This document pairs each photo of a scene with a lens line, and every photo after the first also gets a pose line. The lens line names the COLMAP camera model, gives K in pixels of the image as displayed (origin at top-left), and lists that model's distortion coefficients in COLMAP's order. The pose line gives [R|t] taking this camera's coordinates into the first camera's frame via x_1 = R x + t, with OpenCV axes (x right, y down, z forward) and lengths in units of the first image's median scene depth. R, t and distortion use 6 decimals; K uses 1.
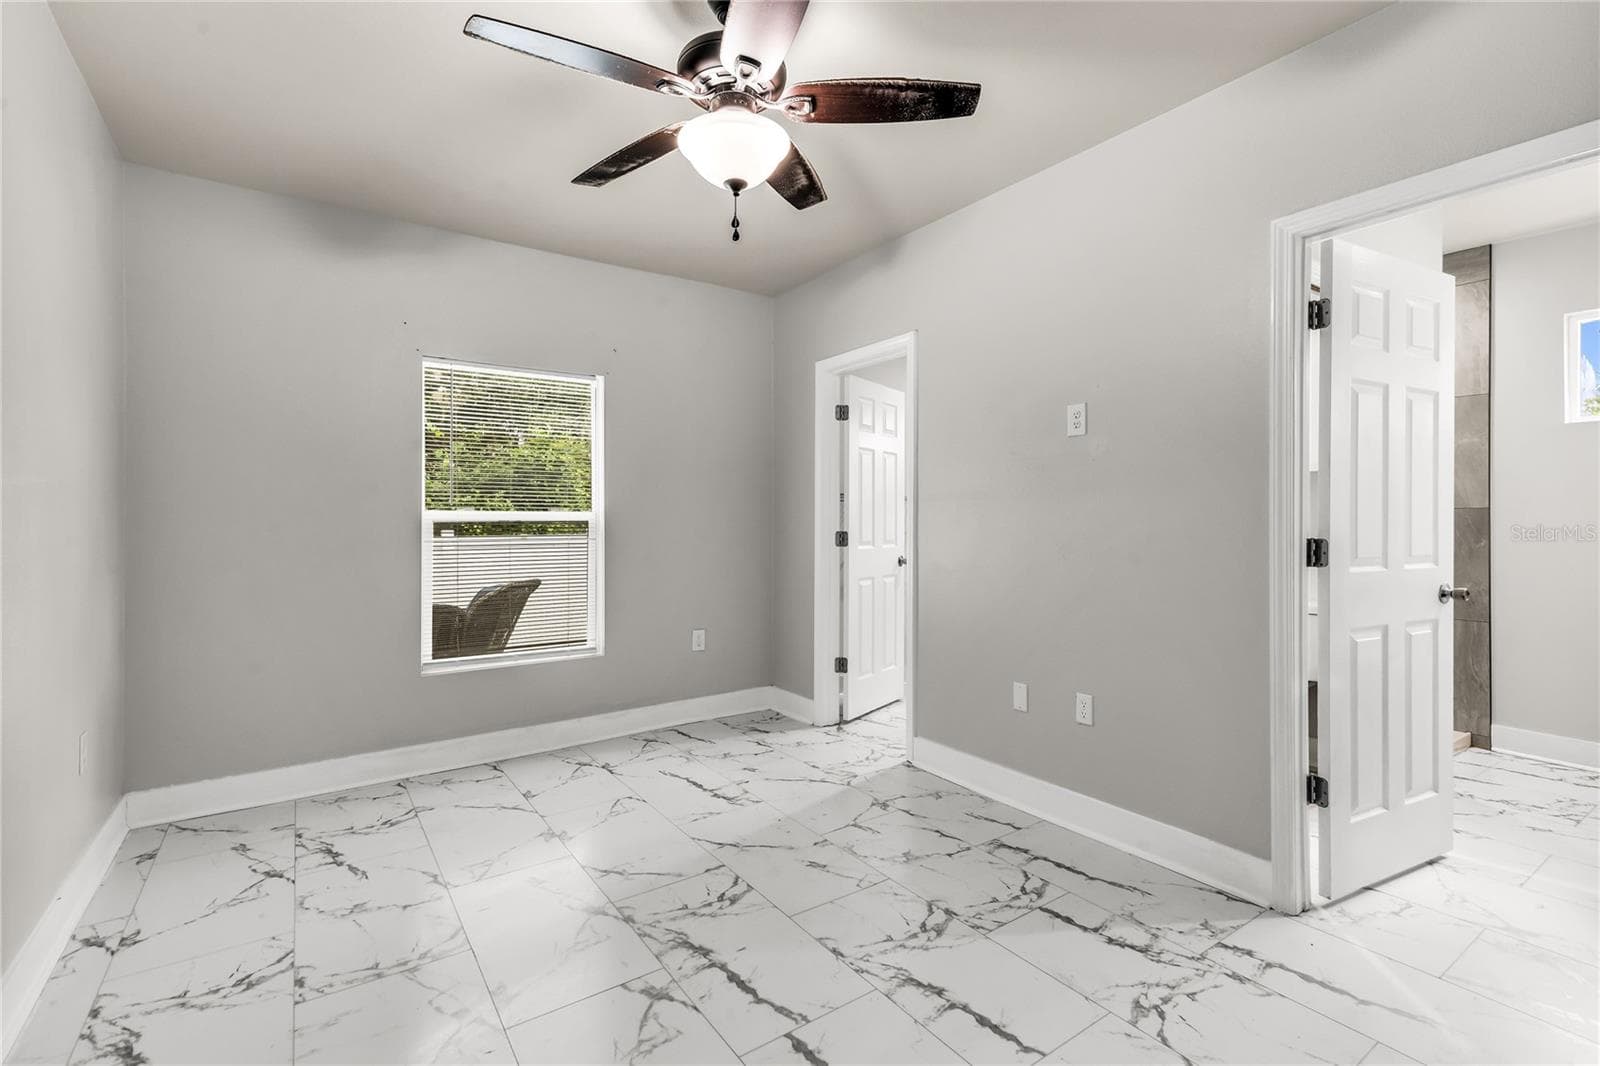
lens RADIAL K [[740.6, 0, 855.5], [0, 740.6, 524.9], [0, 0, 1]] dist [0.008025, 0.000482]
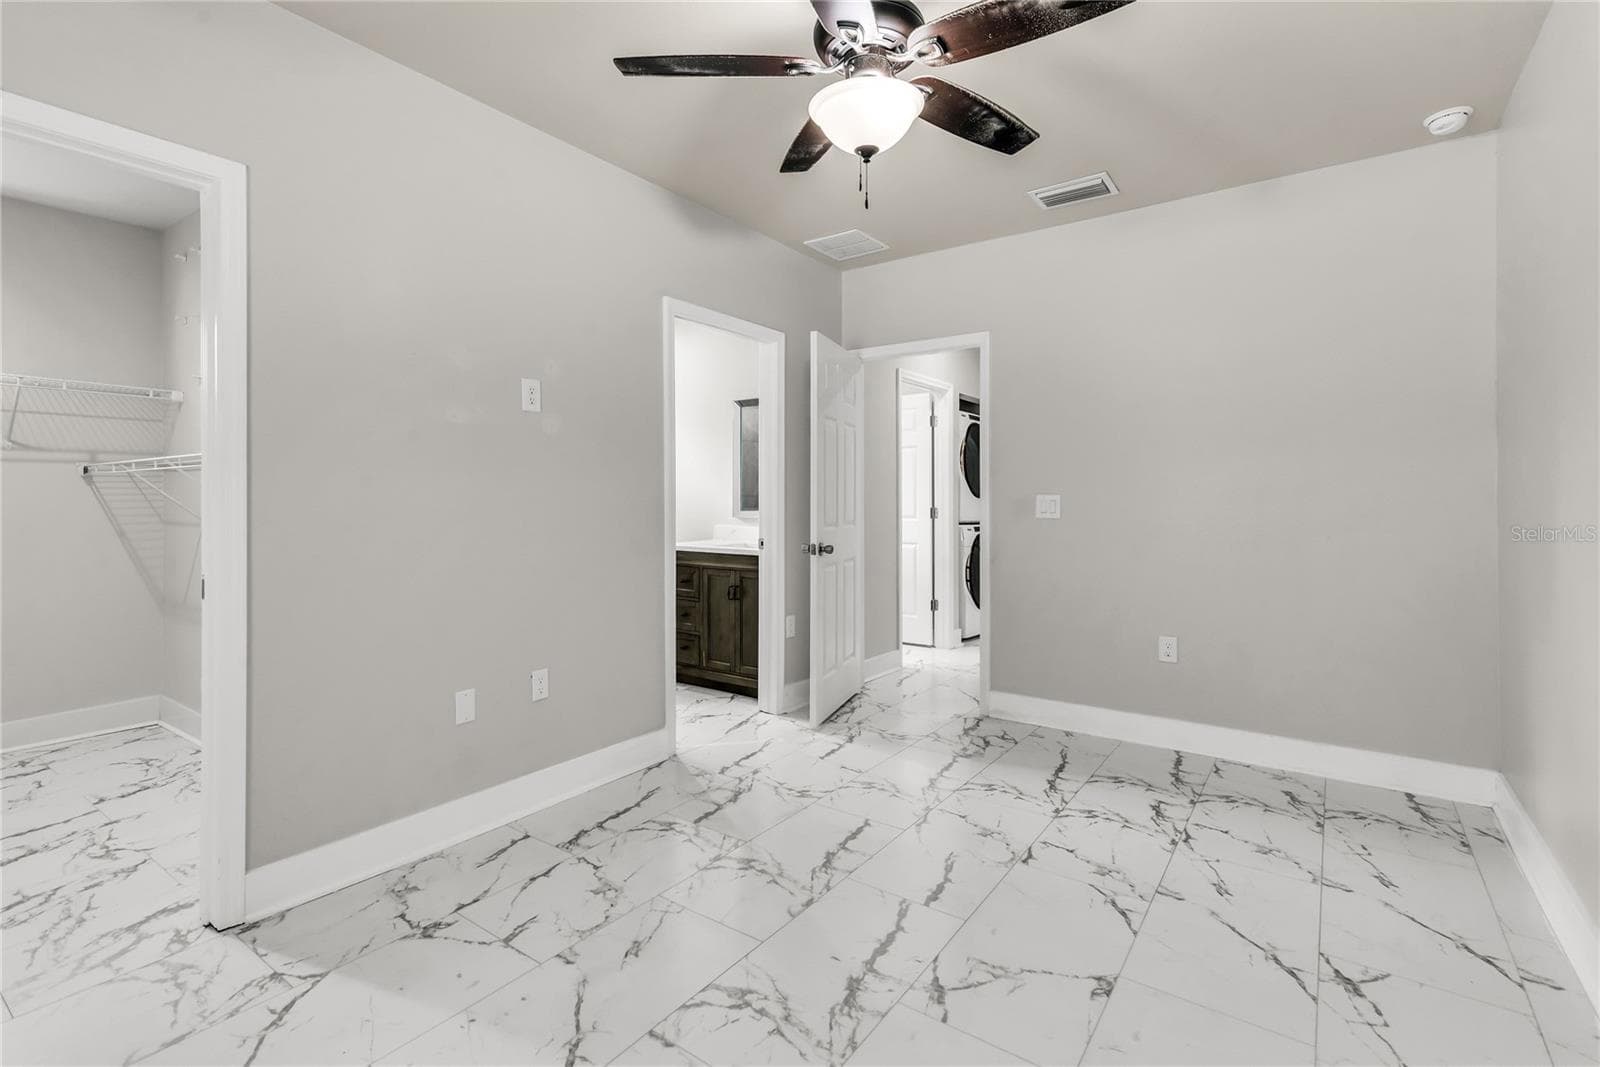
lens RADIAL K [[749.6, 0, 769.5], [0, 749.6, 506.5], [0, 0, 1]] dist [0.003534, 0.000365]
pose [[-0.277844, -0.007315, 0.960598, -0.767824], [0.012208, 0.999863, 0.011145, -0.001066], [-0.960549, 0.014824, -0.277716, 0.998476]]
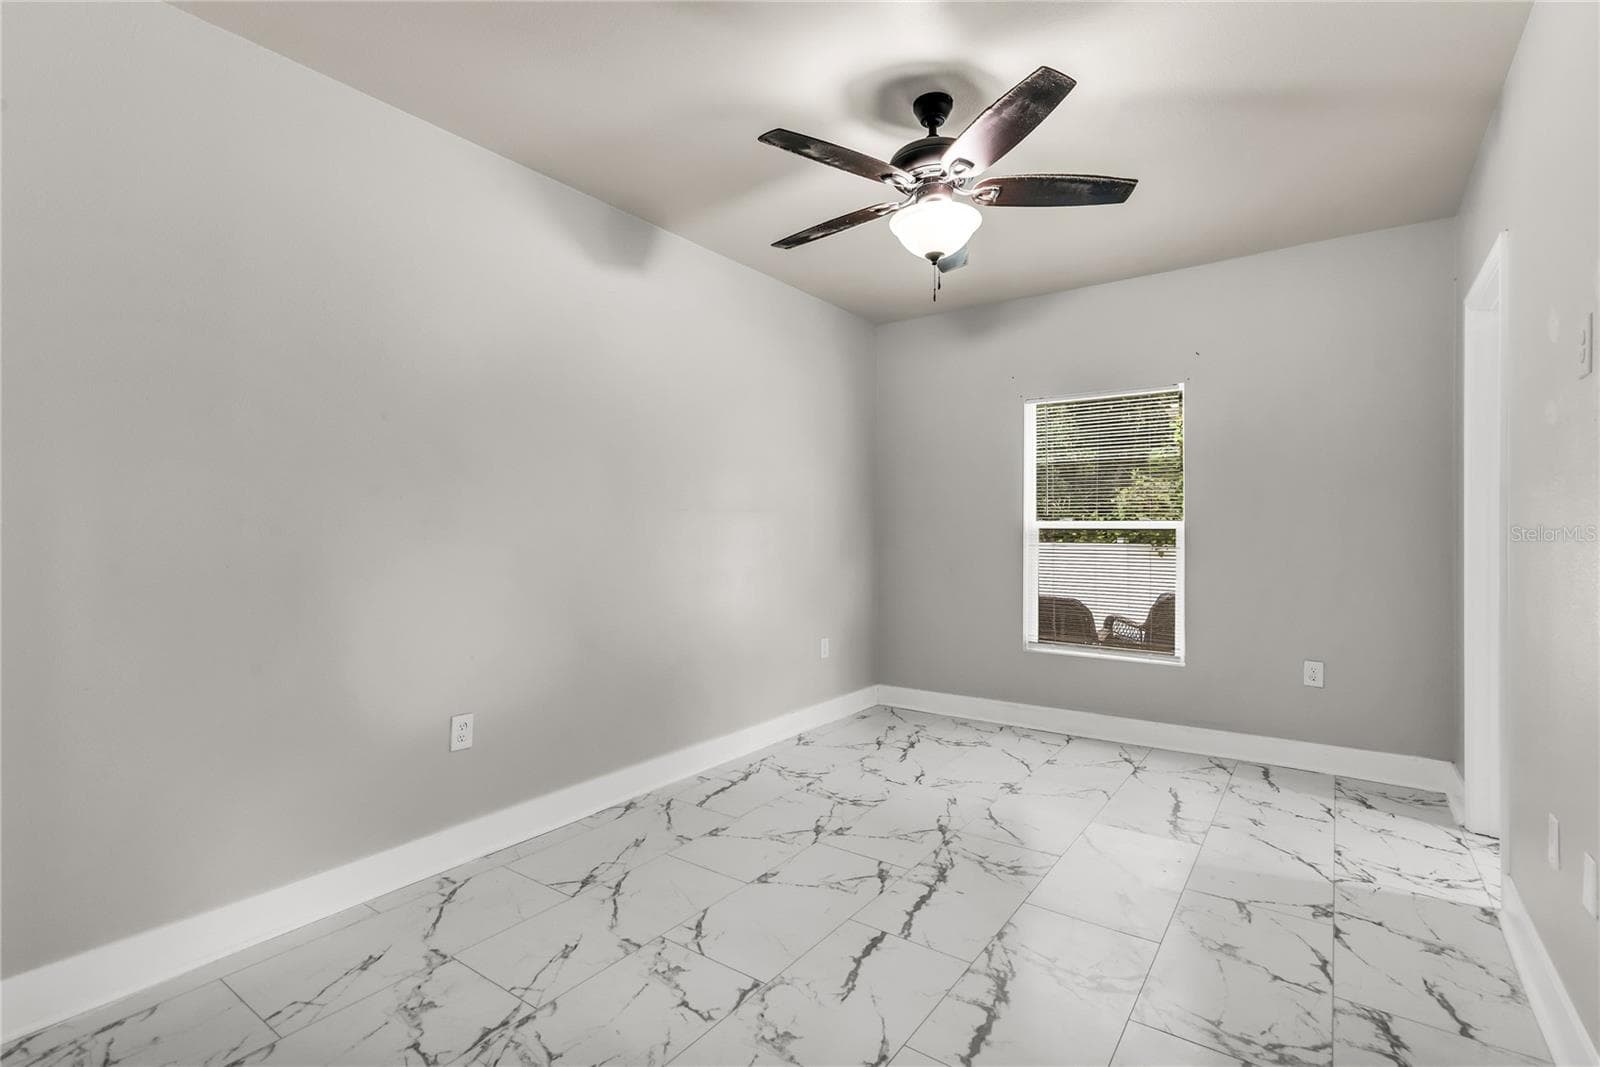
lens RADIAL K [[749.6, 0, 769.5], [0, 749.6, 506.5], [0, 0, 1]] dist [0.003534, 0.000365]
pose [[0.275612, -0.025150, -0.960940, 0.693811], [-0.010432, 0.999521, -0.029151, -0.002208], [0.961212, 0.018059, 0.275217, 0.278395]]
